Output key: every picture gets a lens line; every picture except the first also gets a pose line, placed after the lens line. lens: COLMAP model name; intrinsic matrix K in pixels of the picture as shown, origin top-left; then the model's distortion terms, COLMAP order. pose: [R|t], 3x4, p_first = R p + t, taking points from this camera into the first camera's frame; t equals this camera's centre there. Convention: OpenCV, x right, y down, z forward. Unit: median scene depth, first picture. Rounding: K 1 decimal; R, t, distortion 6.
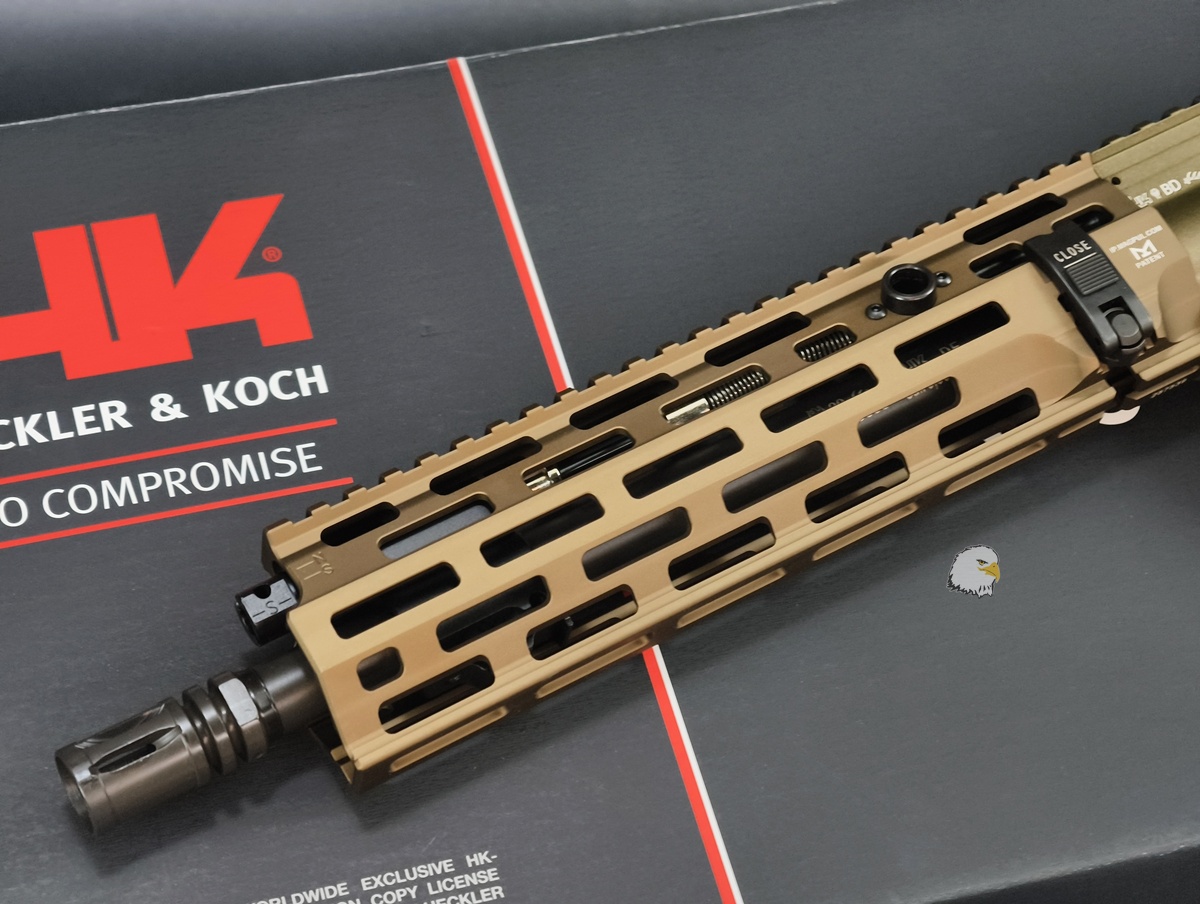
lens RADIAL K [[2932.1, 0, 599.8], [0, 2932.1, 448.0], [0, 0, 1]] dist [0.349973, 0.000000]
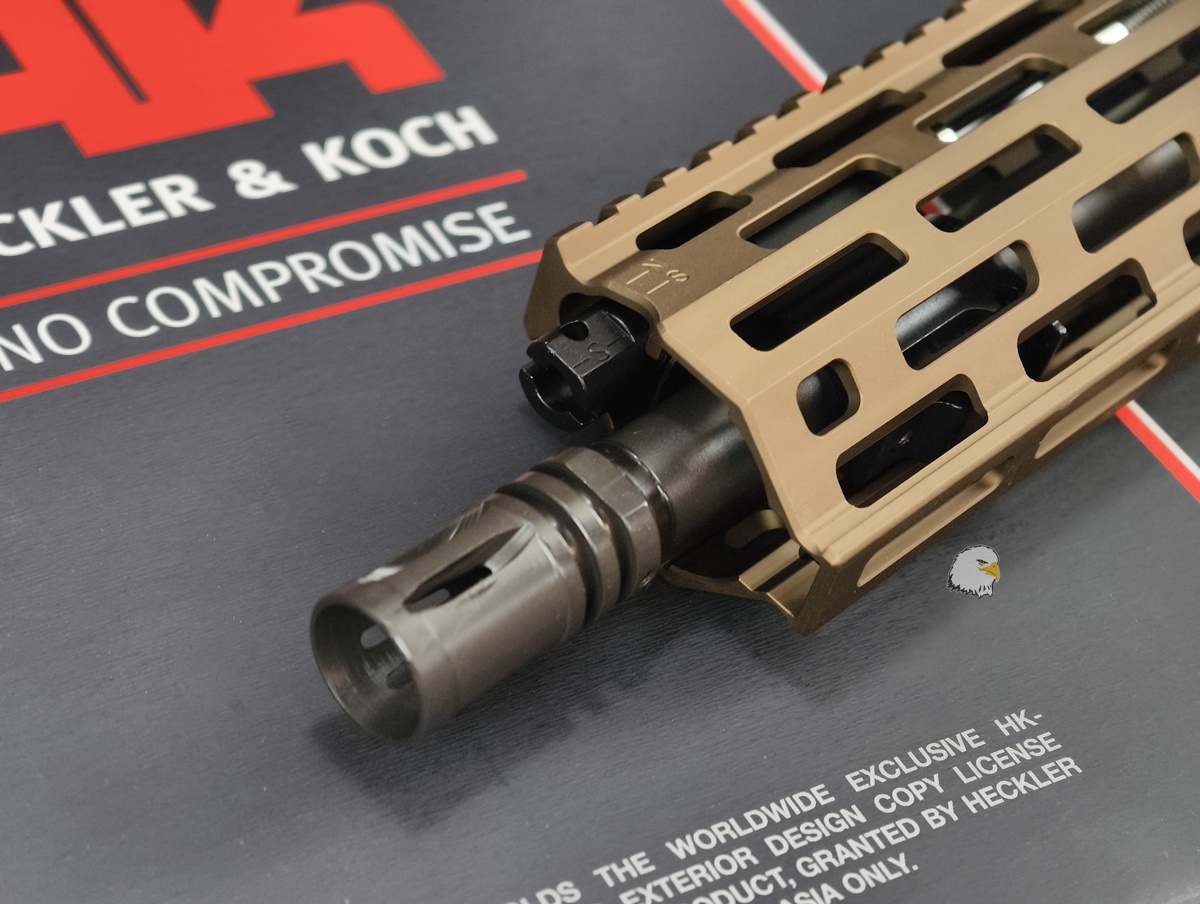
lens RADIAL K [[2932.1, 0, 600.2], [0, 2932.1, 454.4], [0, 0, 1]] dist [0.349973, 0.000000]
pose [[0.963634, -0.135652, 0.230237, -0.231310], [0.176693, 0.969798, -0.168141, 0.160368], [-0.200474, 0.202708, 0.958499, 0.416080]]
